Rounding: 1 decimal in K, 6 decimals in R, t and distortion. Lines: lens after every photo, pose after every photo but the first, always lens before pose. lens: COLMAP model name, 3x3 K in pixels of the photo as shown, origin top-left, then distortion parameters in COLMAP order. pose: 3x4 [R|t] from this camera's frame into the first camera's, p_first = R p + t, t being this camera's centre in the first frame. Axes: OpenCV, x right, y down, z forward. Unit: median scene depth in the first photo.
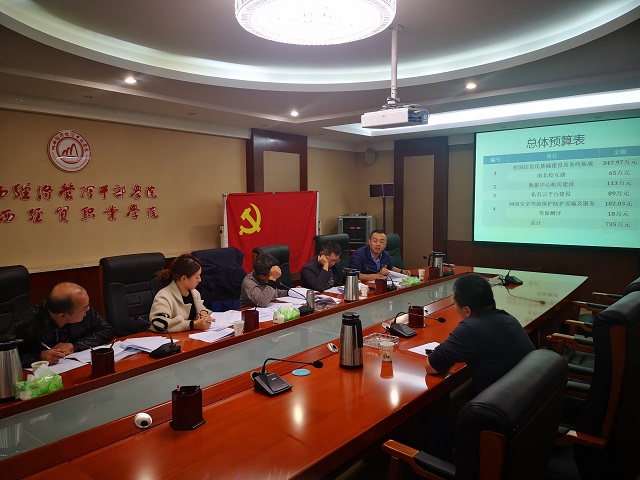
lens RADIAL K [[499.4, 0, 320.0], [0, 499.4, 240.0], [0, 0, 1]] dist [0.059245, -0.109909]
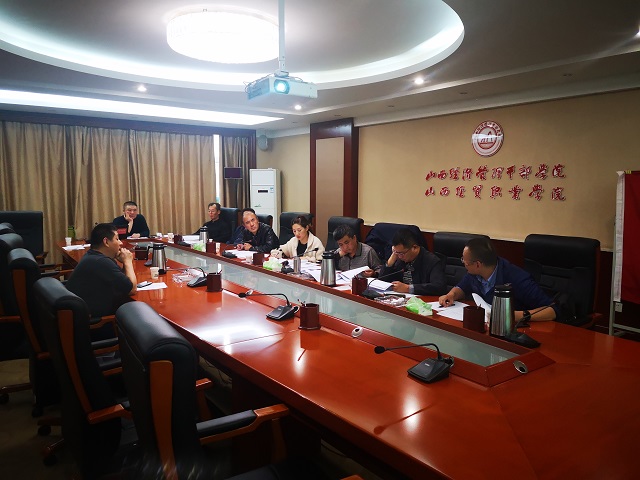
lens RADIAL K [[499.4, 0, 320.0], [0, 499.4, 240.0], [0, 0, 1]] dist [0.059245, -0.109909]
pose [[-0.317595, 0.114326, -0.941309, 0.699191], [-0.078399, 0.986140, 0.146222, -0.075851], [0.944980, 0.120237, -0.304230, 0.927608]]
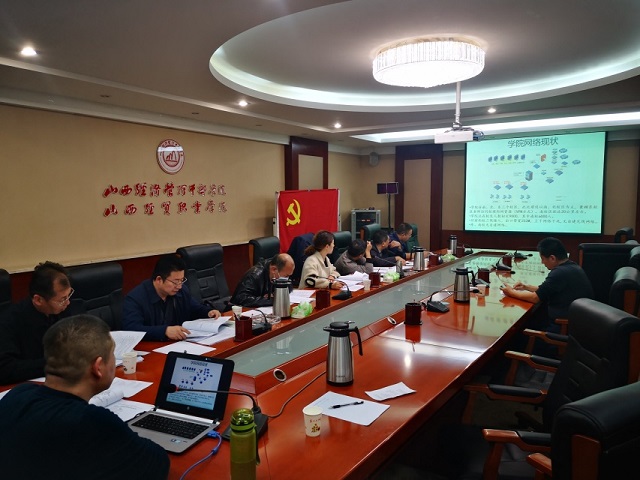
lens RADIAL K [[499.4, 0, 320.0], [0, 499.4, 240.0], [0, 0, 1]] dist [0.059245, -0.109909]
pose [[0.993686, -0.011491, 0.111610, -0.251330], [0.011040, 0.999928, 0.004651, 0.022690], [-0.111655, -0.003389, 0.993741, -0.228410]]
